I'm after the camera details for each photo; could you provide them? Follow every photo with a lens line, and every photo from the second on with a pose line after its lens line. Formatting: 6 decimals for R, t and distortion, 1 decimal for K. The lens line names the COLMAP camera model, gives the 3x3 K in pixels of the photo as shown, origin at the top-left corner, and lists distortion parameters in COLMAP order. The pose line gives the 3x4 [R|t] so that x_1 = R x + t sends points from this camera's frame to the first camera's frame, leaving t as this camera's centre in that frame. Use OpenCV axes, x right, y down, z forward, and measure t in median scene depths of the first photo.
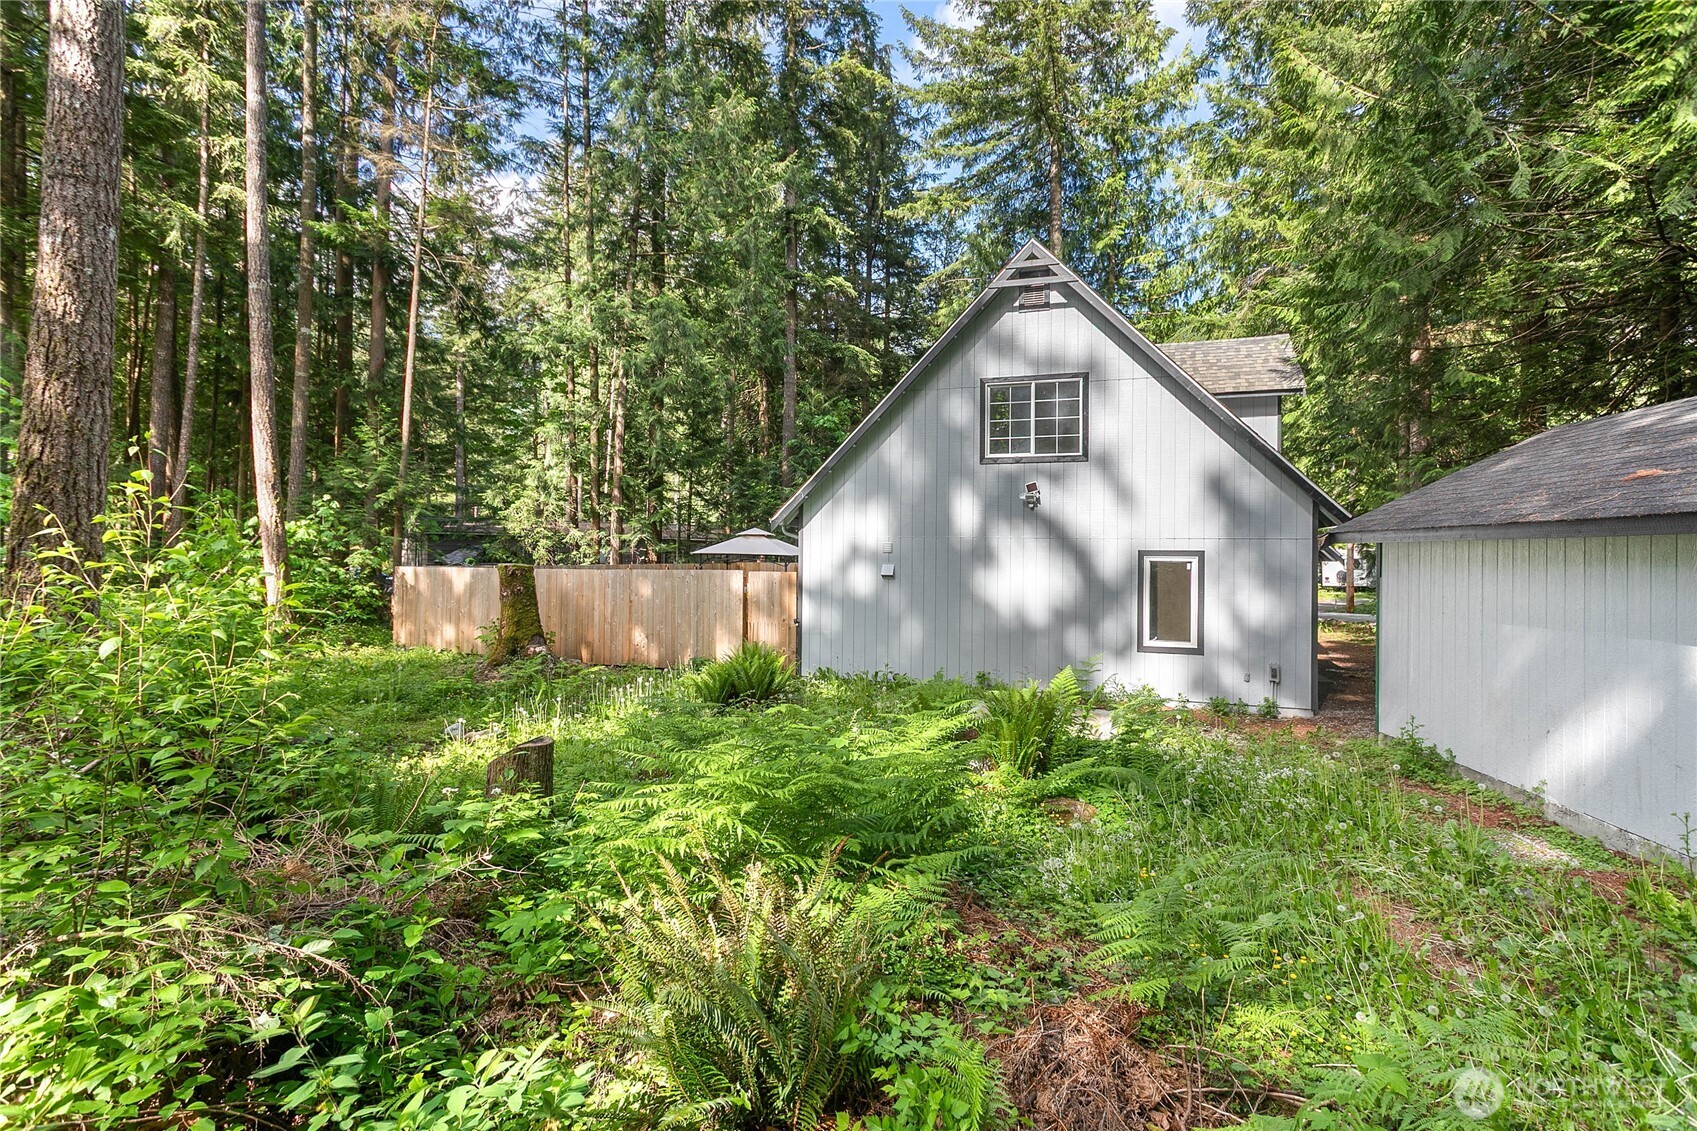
lens RADIAL K [[804.0, 0, 865.1], [0, 804.0, 557.6], [0, 0, 1]] dist [0.005030, -0.000942]
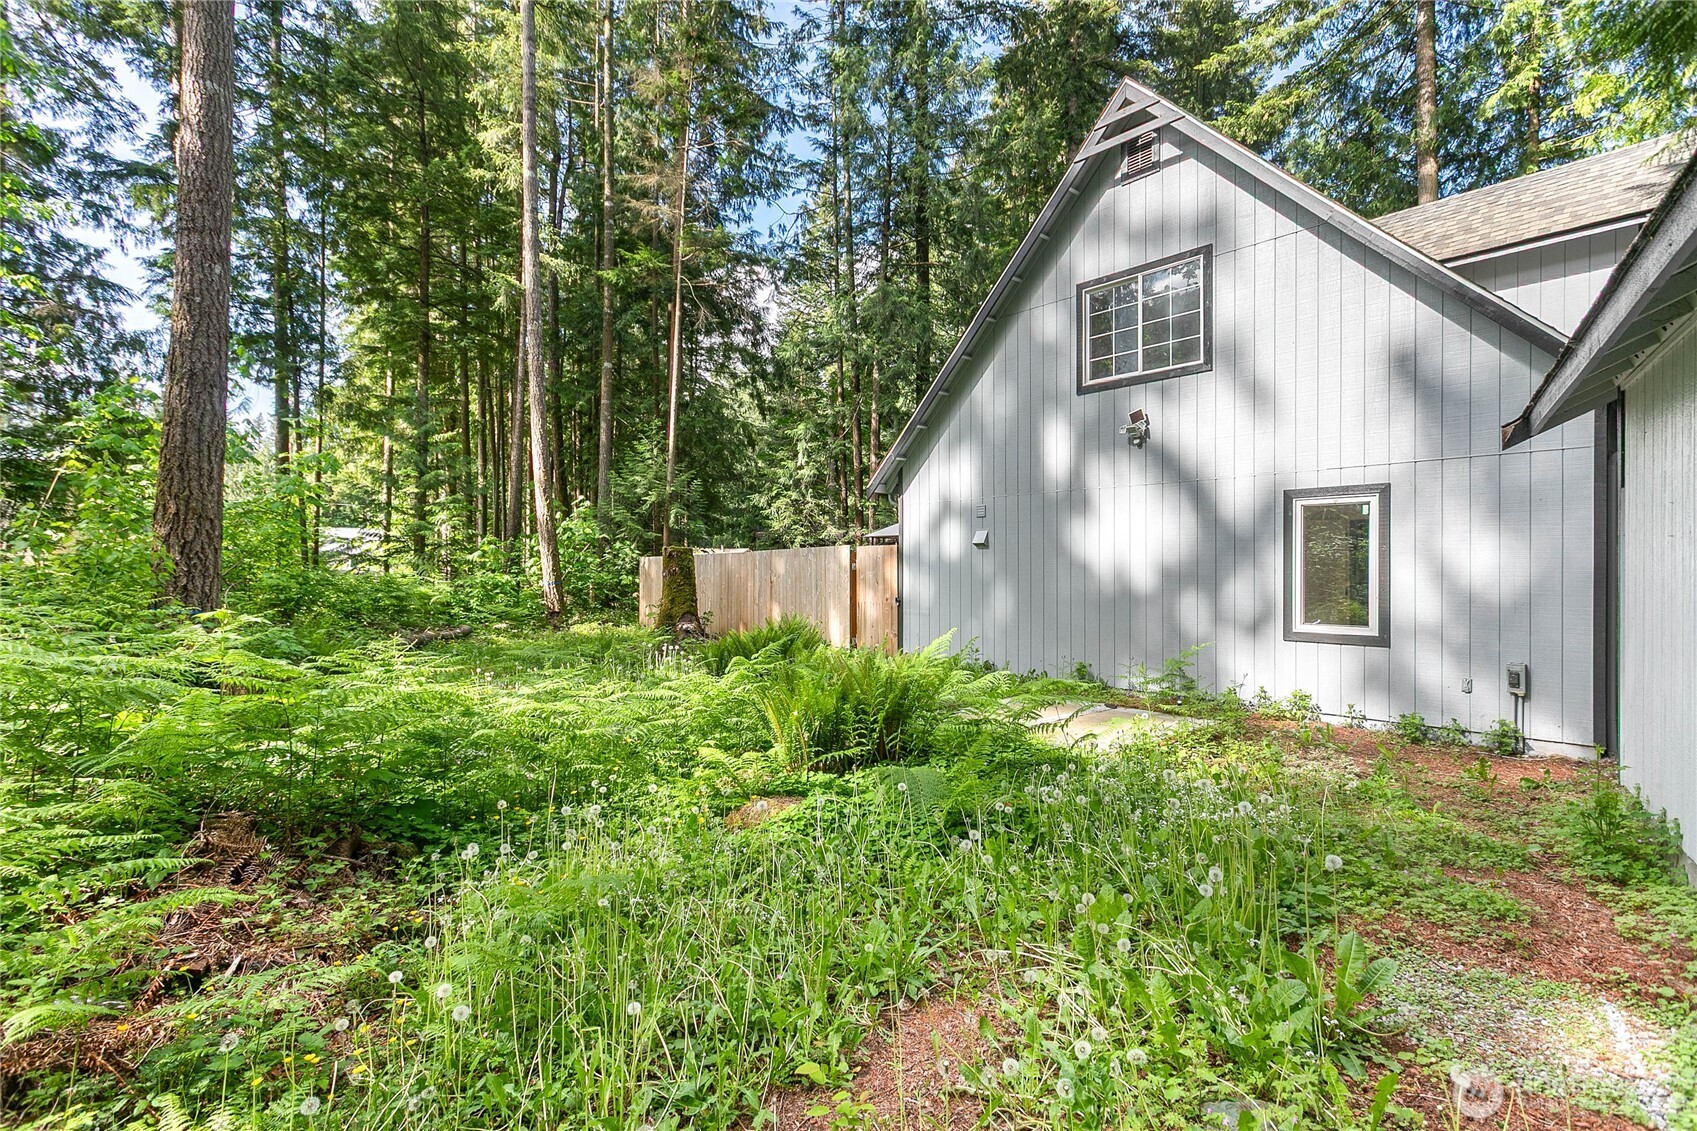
lens RADIAL K [[804.0, 0, 844.6], [0, 804.0, 576.5], [0, 0, 1]] dist [0.005030, -0.000942]
pose [[0.871912, -0.007055, -0.489612, 0.336444], [0.009321, 0.999954, 0.002190, 0.056546], [0.489574, -0.006473, 0.871938, 0.219929]]
